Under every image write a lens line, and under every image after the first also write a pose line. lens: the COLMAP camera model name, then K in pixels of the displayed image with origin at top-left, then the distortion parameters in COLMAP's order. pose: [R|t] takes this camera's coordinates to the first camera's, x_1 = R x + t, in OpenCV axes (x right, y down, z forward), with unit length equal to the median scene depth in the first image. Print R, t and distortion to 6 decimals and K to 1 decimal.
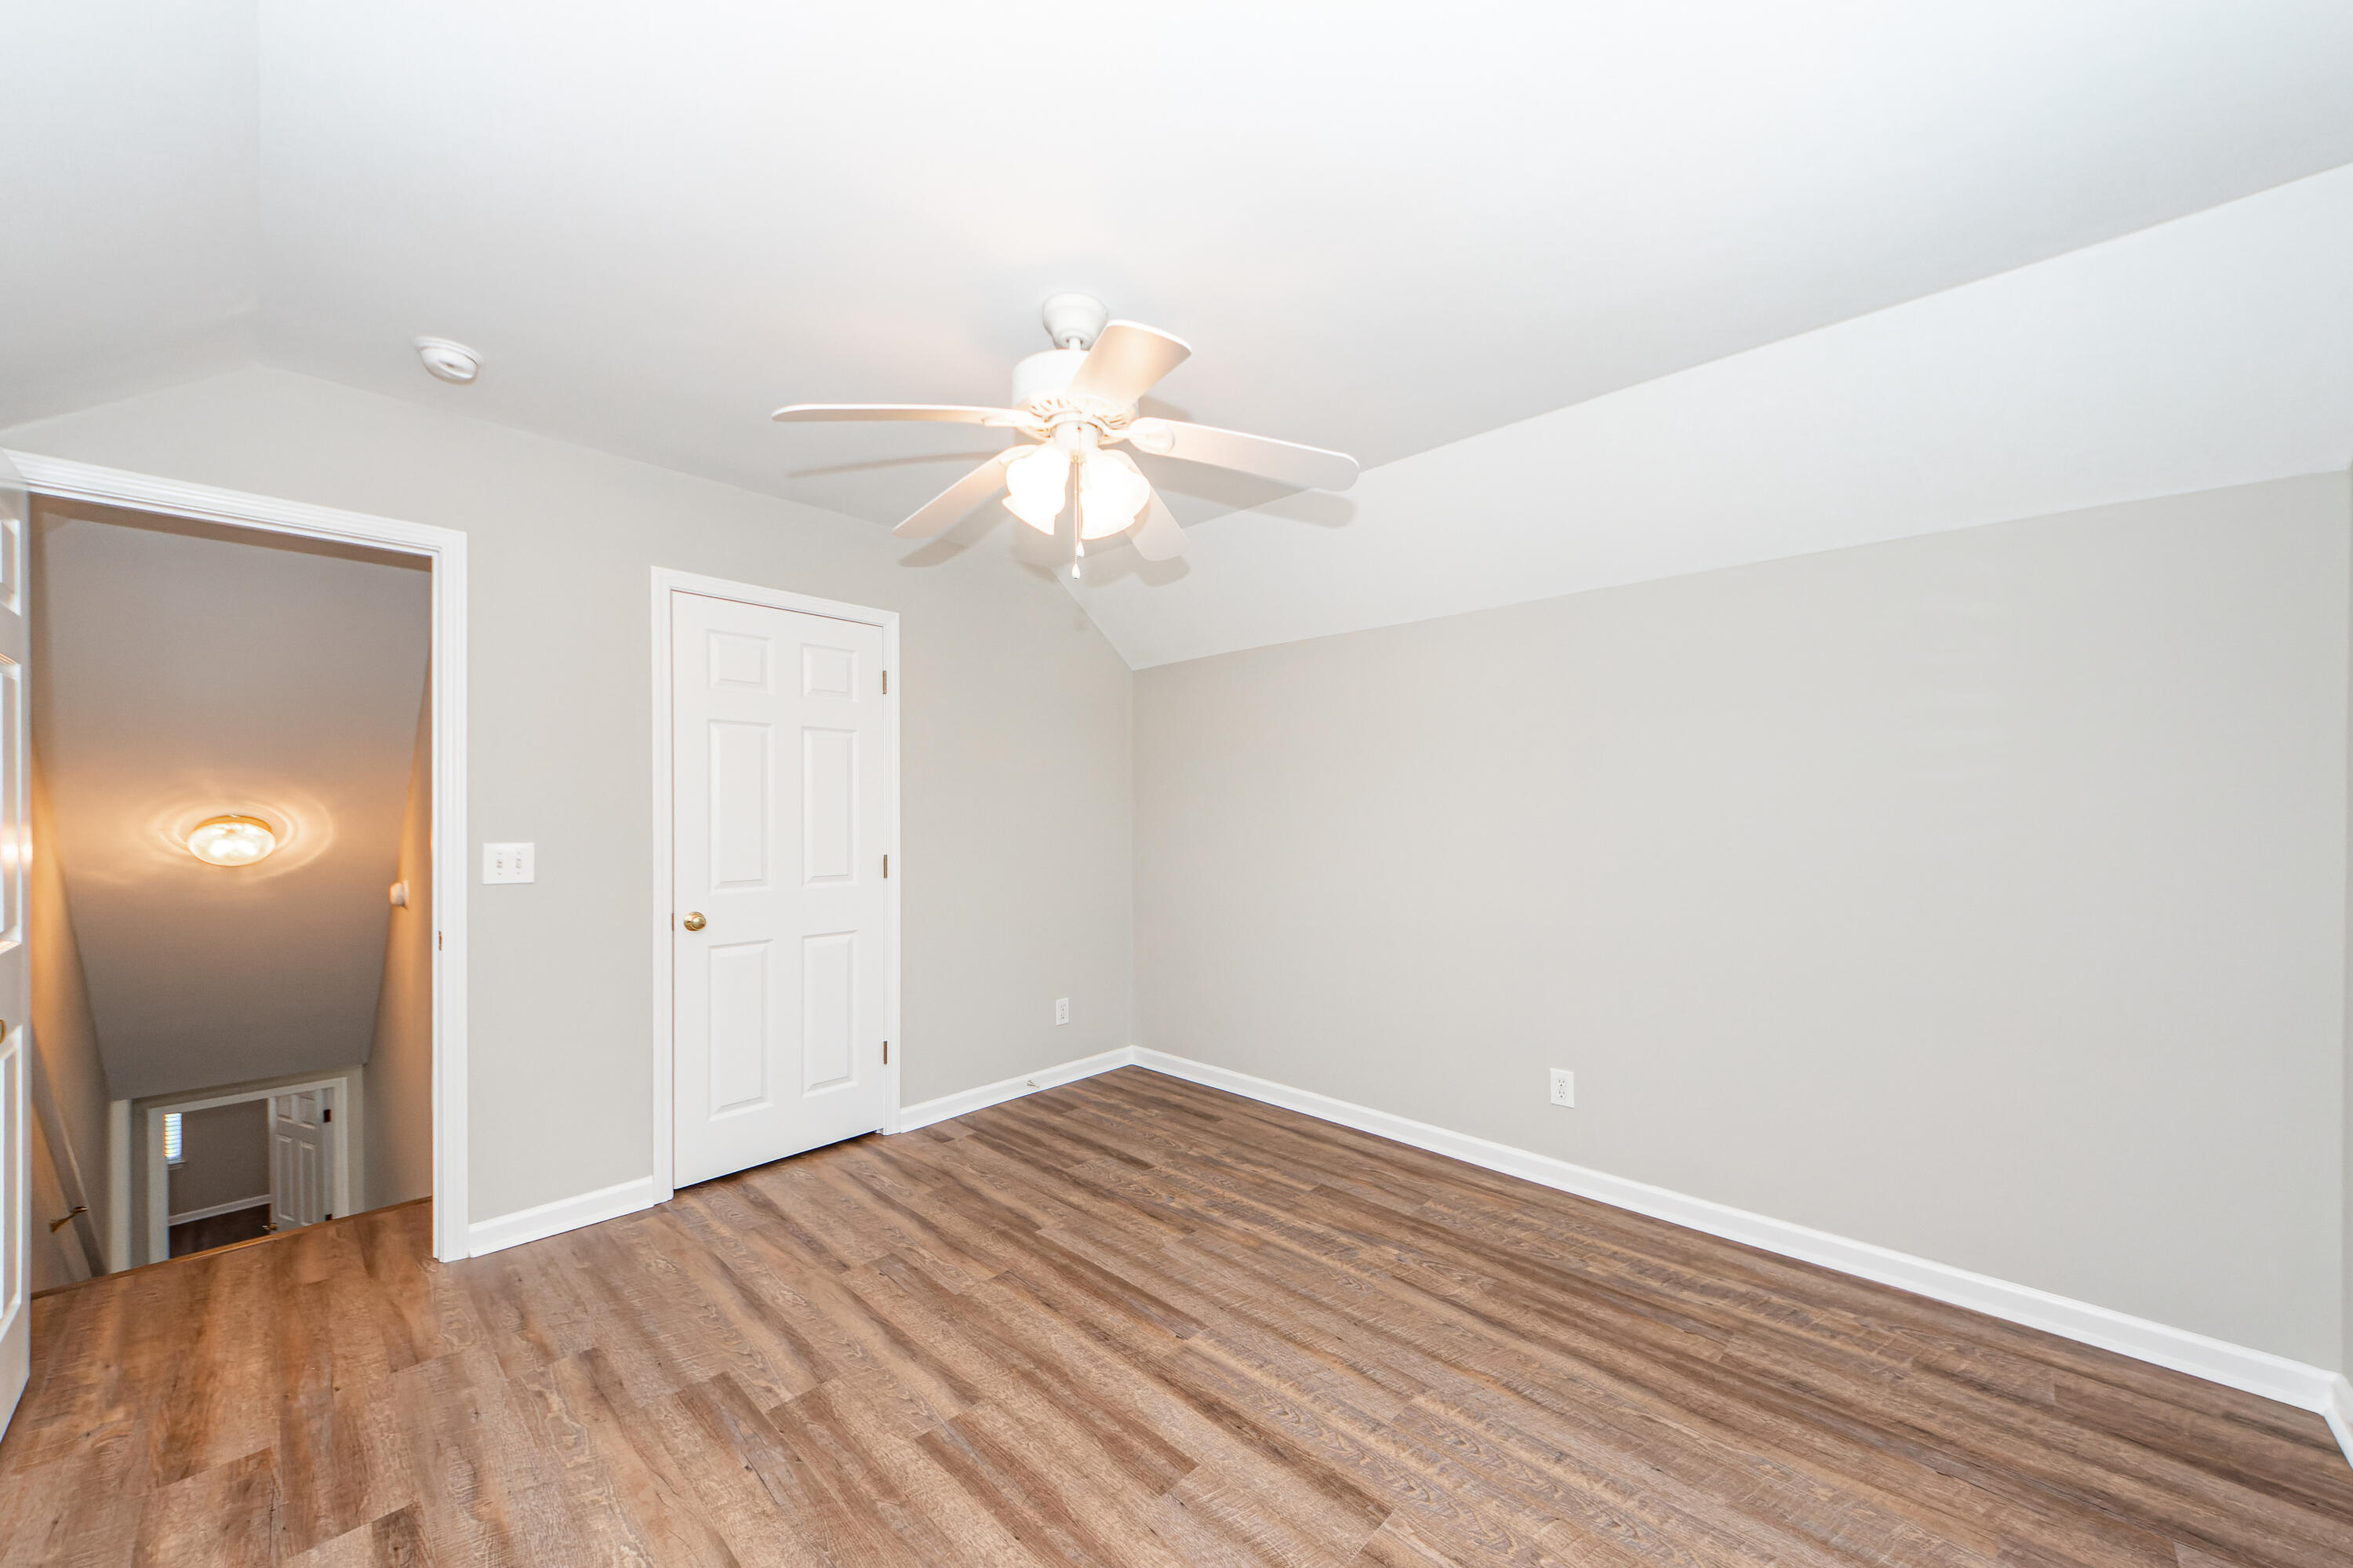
lens RADIAL K [[849.5, 0, 1160.5], [0, 849.5, 814.6], [0, 0, 1]] dist [0.024596, -0.010604]
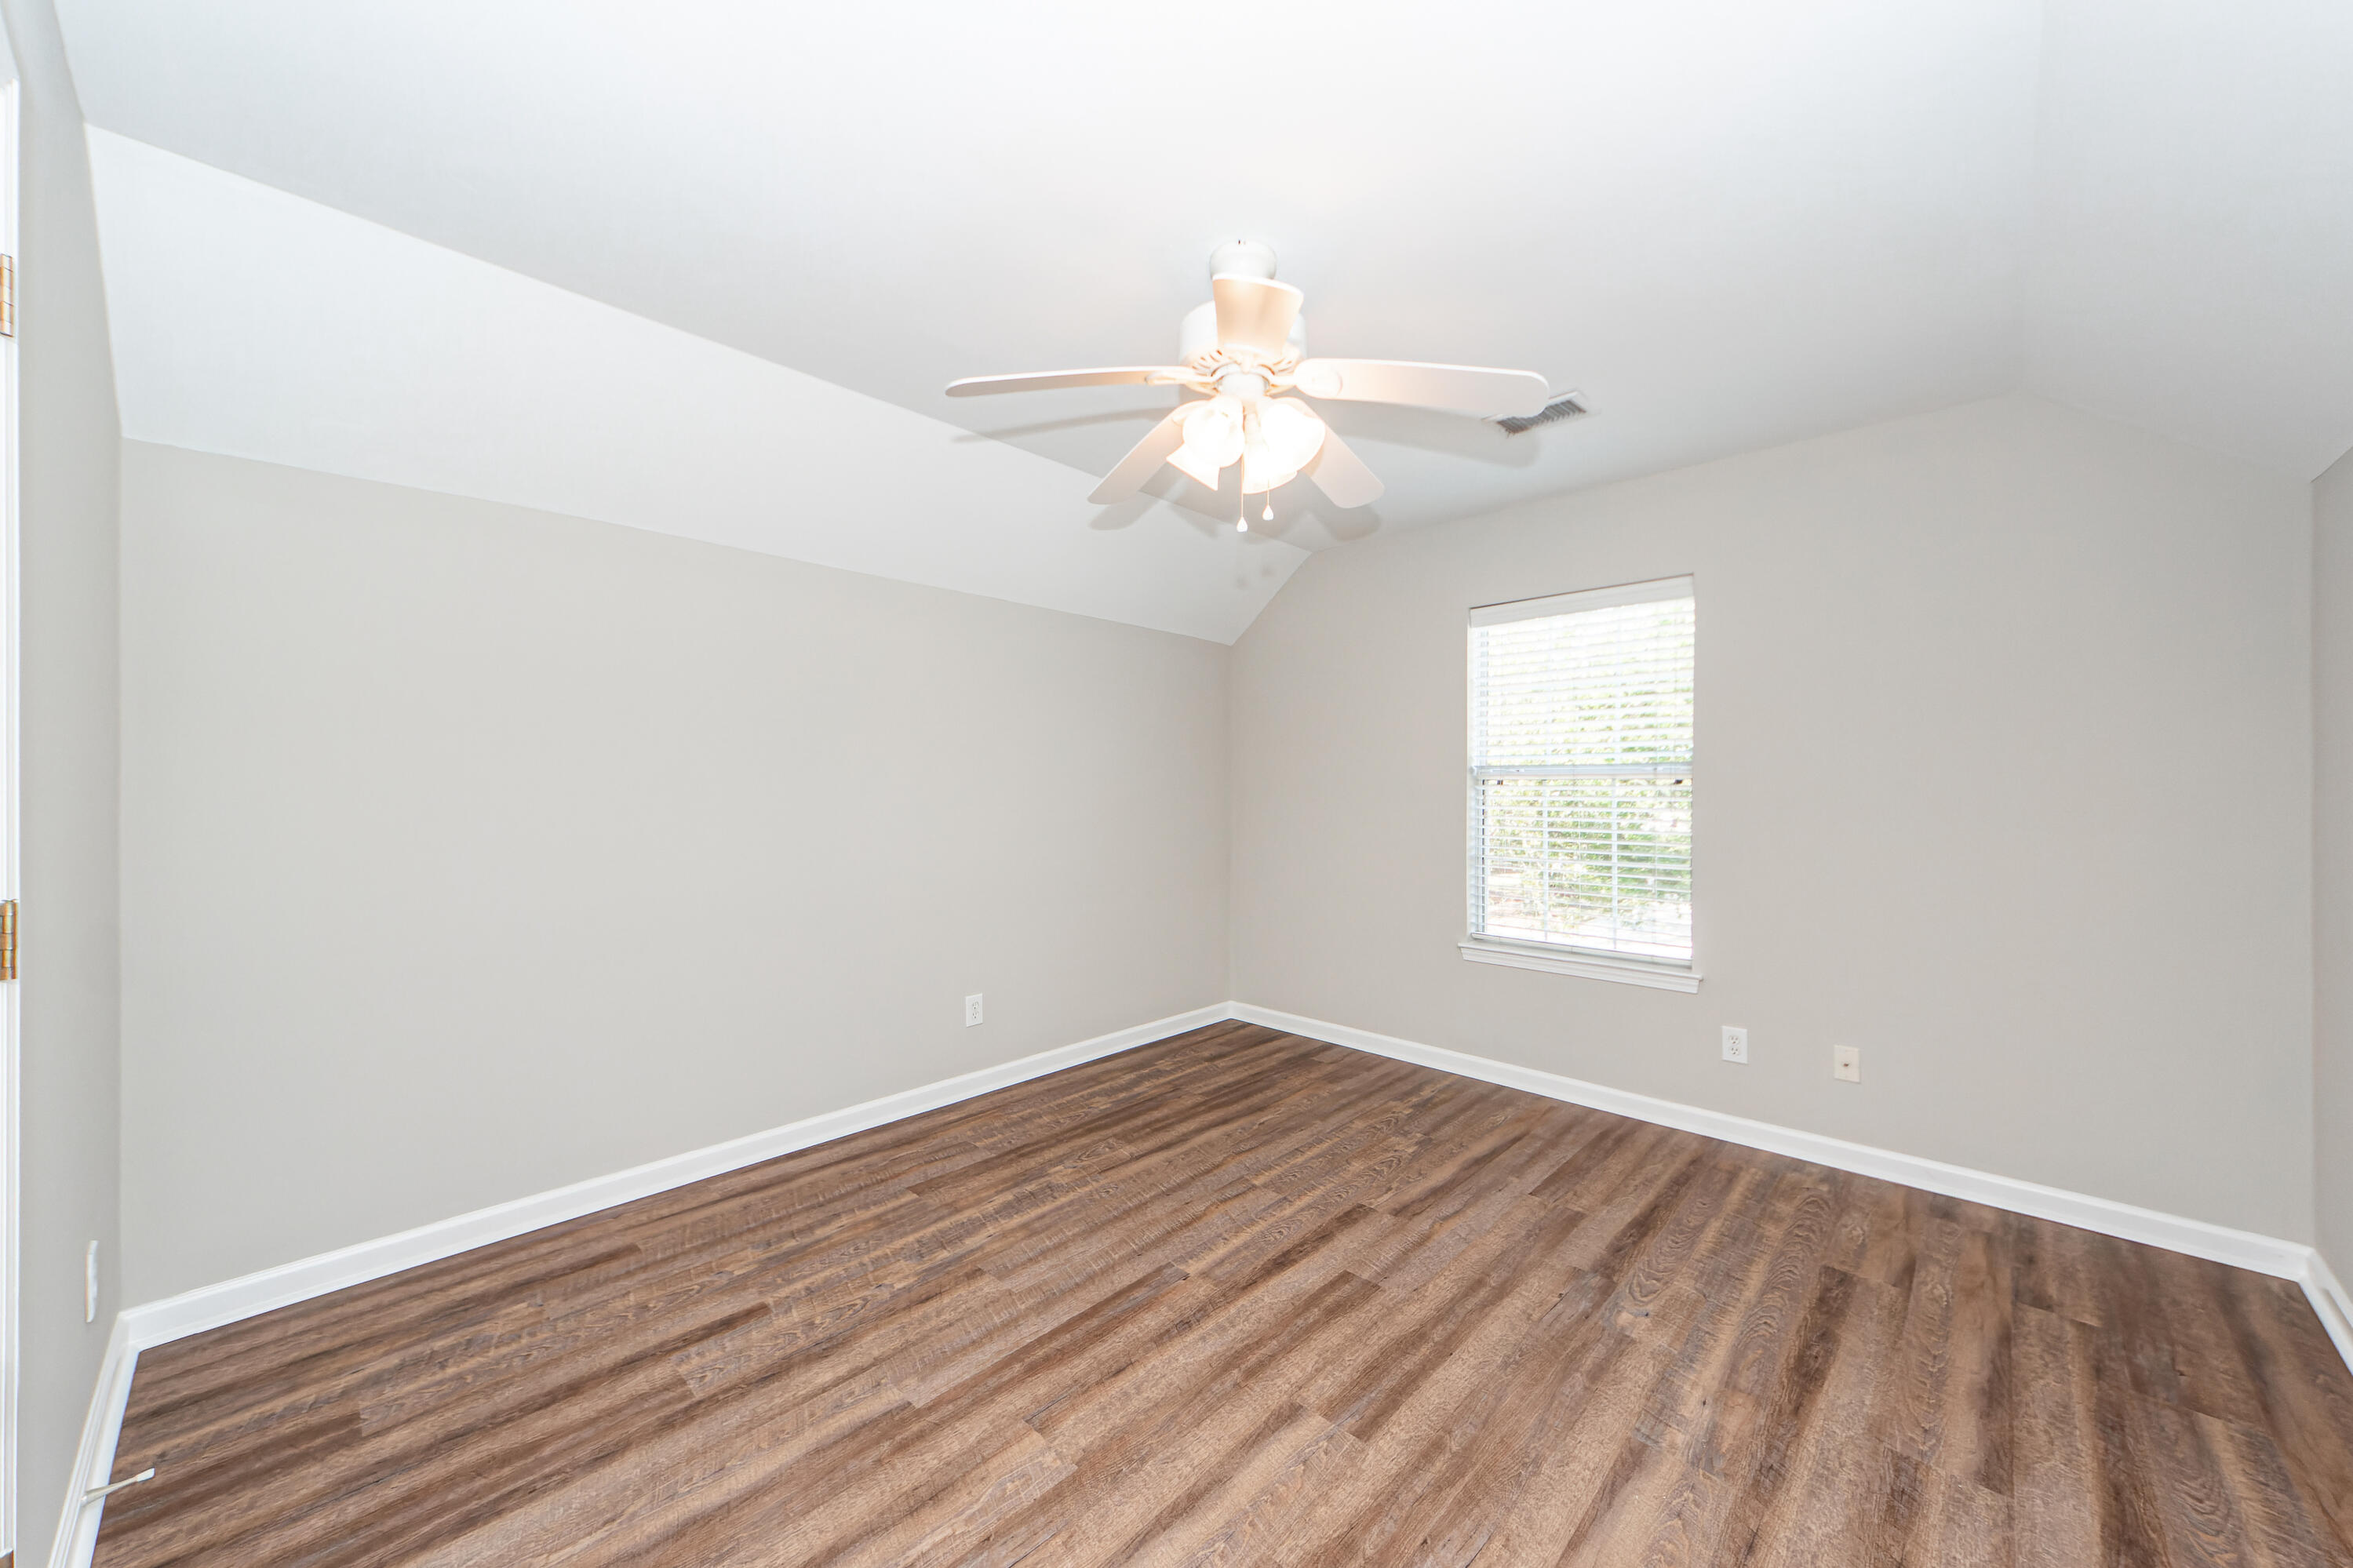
lens RADIAL K [[861.2, 0, 1179.6], [0, 861.2, 773.0], [0, 0, 1]] dist [0.016855, -0.008279]
pose [[0.001680, 0.016637, 0.999860, -0.928173], [0.006198, 0.999842, -0.016648, 0.014296], [-0.999979, 0.006225, 0.001577, 0.897739]]
